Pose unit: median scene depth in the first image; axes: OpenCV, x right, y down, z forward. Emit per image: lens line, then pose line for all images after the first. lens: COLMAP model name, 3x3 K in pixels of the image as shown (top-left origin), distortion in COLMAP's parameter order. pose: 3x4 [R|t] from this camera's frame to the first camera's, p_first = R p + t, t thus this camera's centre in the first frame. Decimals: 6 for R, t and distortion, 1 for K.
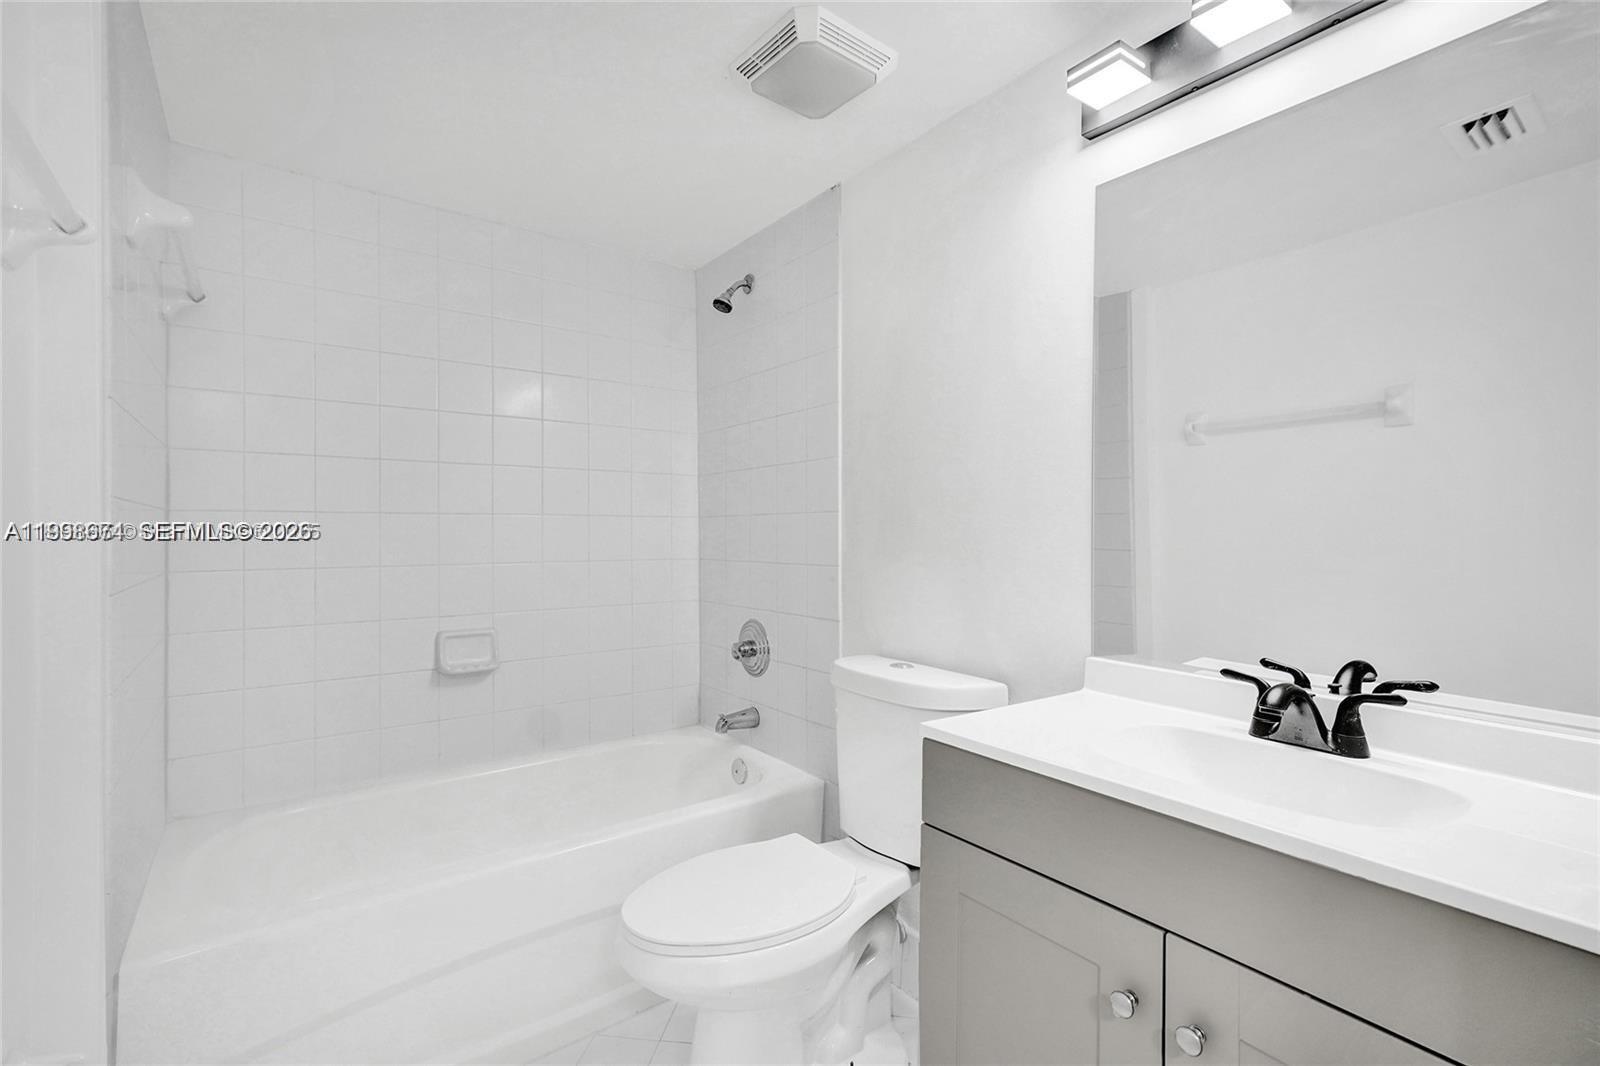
lens RADIAL K [[723.1, 0, 800.0], [0, 723.1, 533.0], [0, 0, 1]] dist [0.003683, 0.001370]
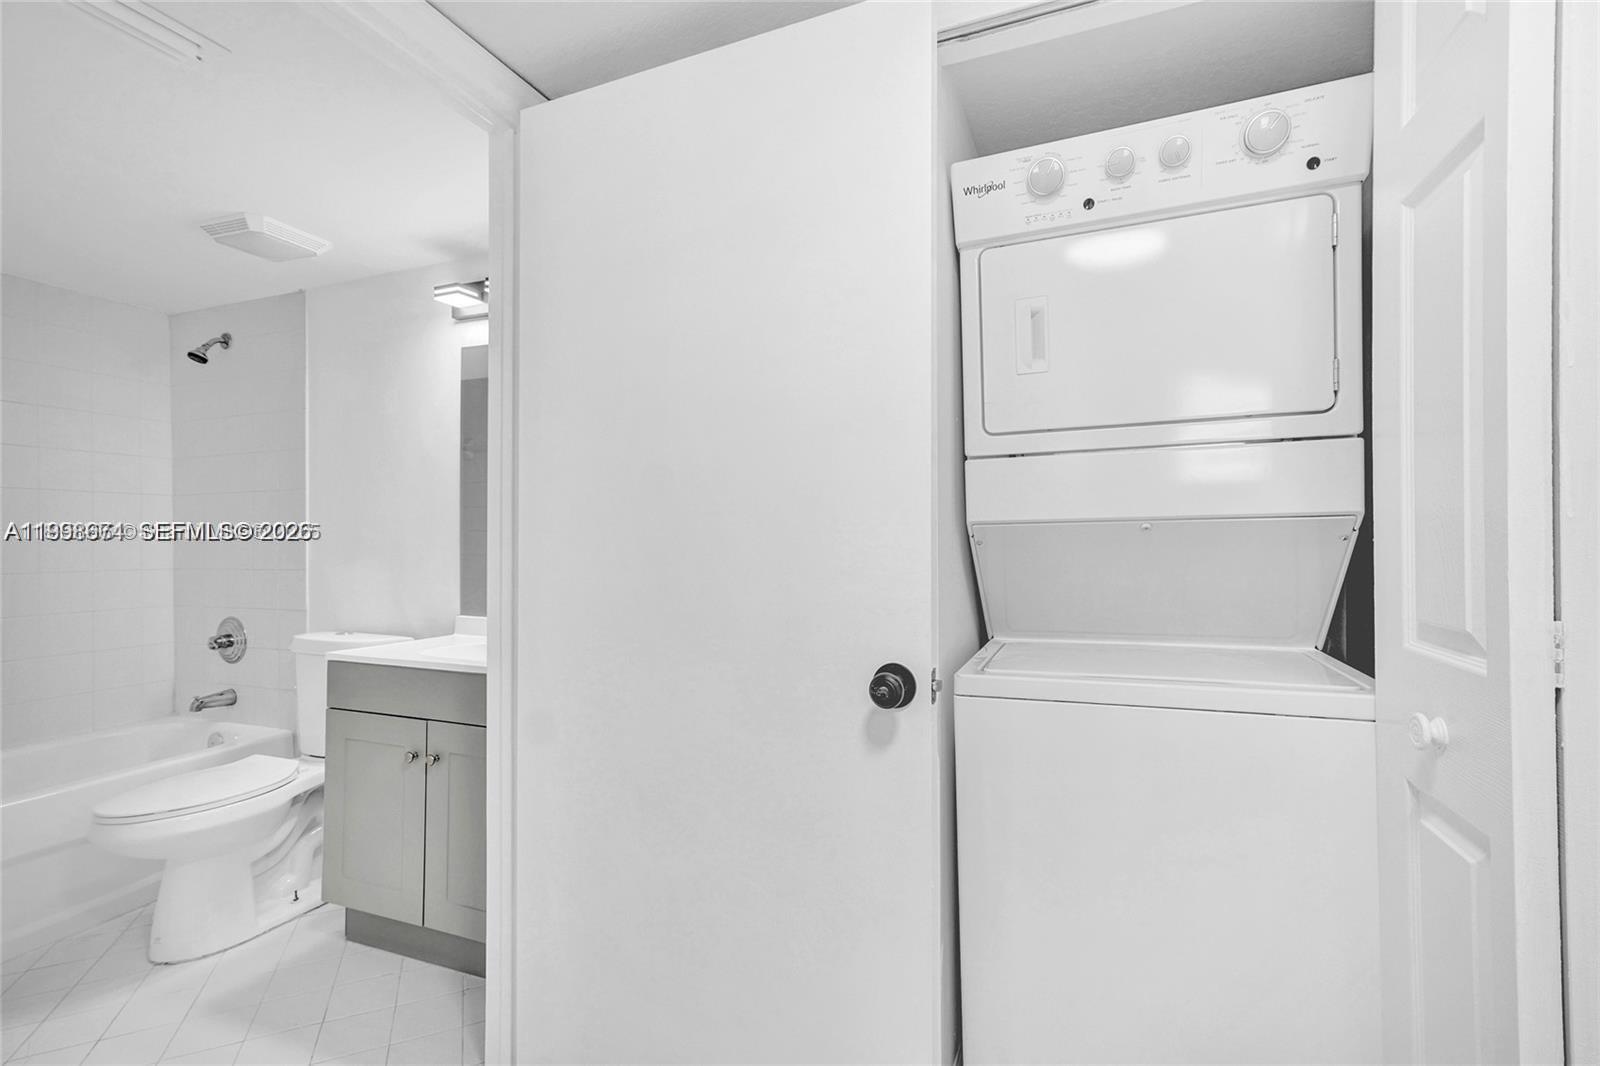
lens RADIAL K [[731.0, 0, 793.5], [0, 731.0, 546.8], [0, 0, 1]] dist [0.002922, 0.001175]
pose [[0.852562, 0.001436, 0.522624, 0.101879], [-0.000713, 0.999998, -0.001585, 0.003529], [-0.522625, 0.000979, 0.852562, -0.563981]]
